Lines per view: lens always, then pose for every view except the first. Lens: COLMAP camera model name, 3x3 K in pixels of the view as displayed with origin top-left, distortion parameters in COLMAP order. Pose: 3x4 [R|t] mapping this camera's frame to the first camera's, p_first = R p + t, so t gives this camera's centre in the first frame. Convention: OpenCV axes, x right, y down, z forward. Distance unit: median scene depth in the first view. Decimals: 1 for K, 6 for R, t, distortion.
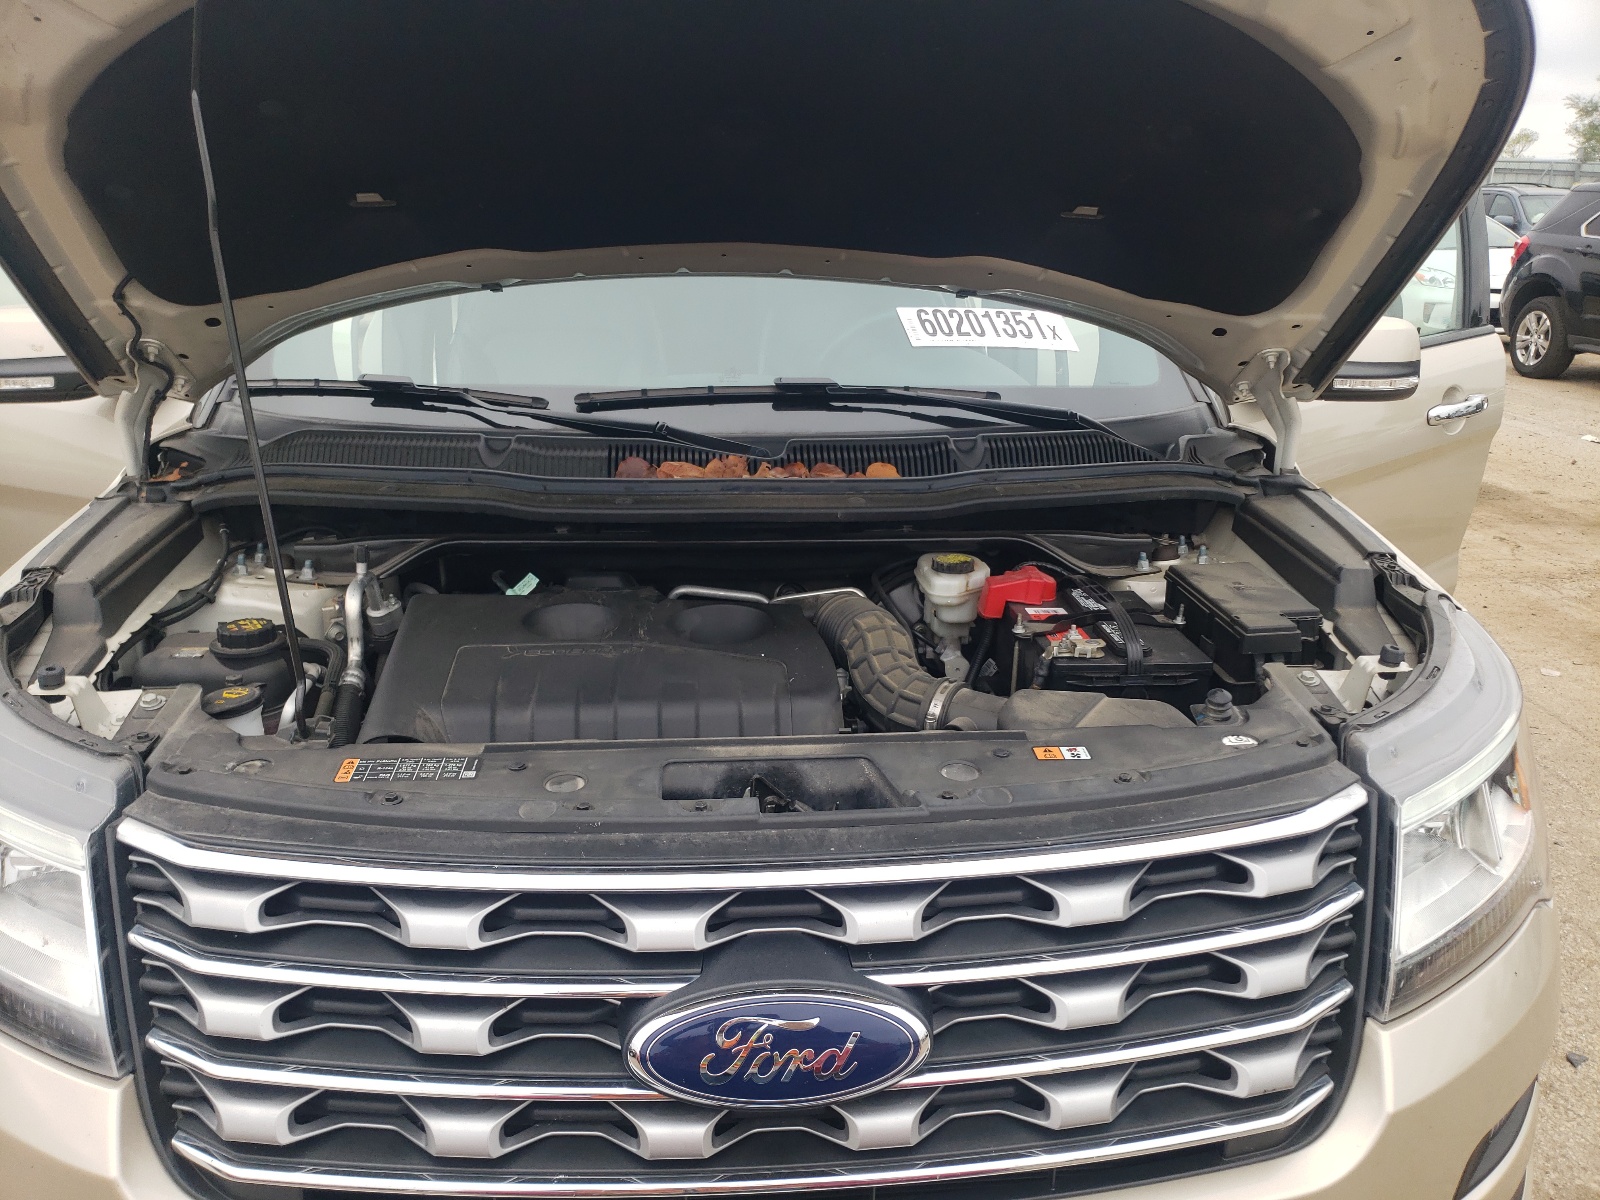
lens RADIAL K [[1297.2, 0, 800.0], [0, 1297.2, 600.0], [0, 0, 1]] dist [0.043888, -0.002802]
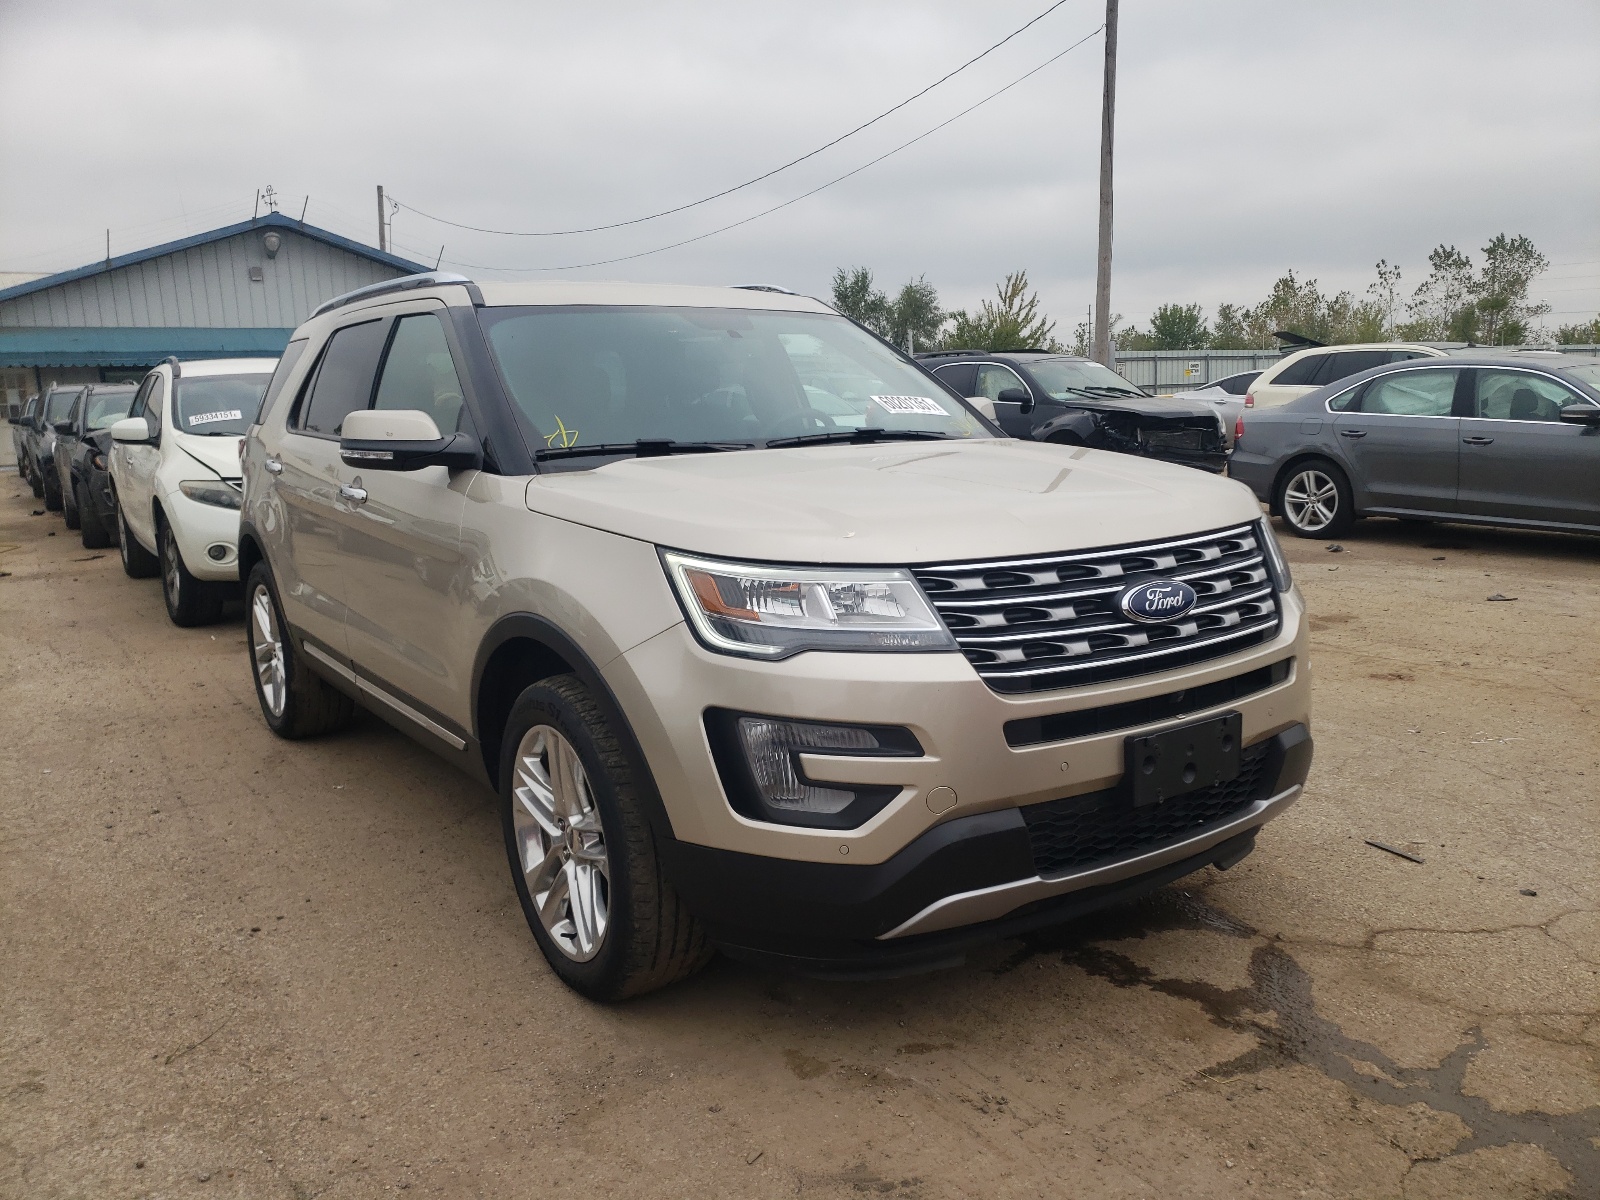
lens RADIAL K [[1242.7, 0, 833.5], [0, 1242.7, 617.8], [0, 0, 1]] dist [0.031338, -0.015662]
pose [[0.870644, -0.149011, 0.468802, -1.796229], [0.208260, 0.975050, -0.076851, 0.425597], [-0.445654, 0.164543, 0.879954, -0.959731]]
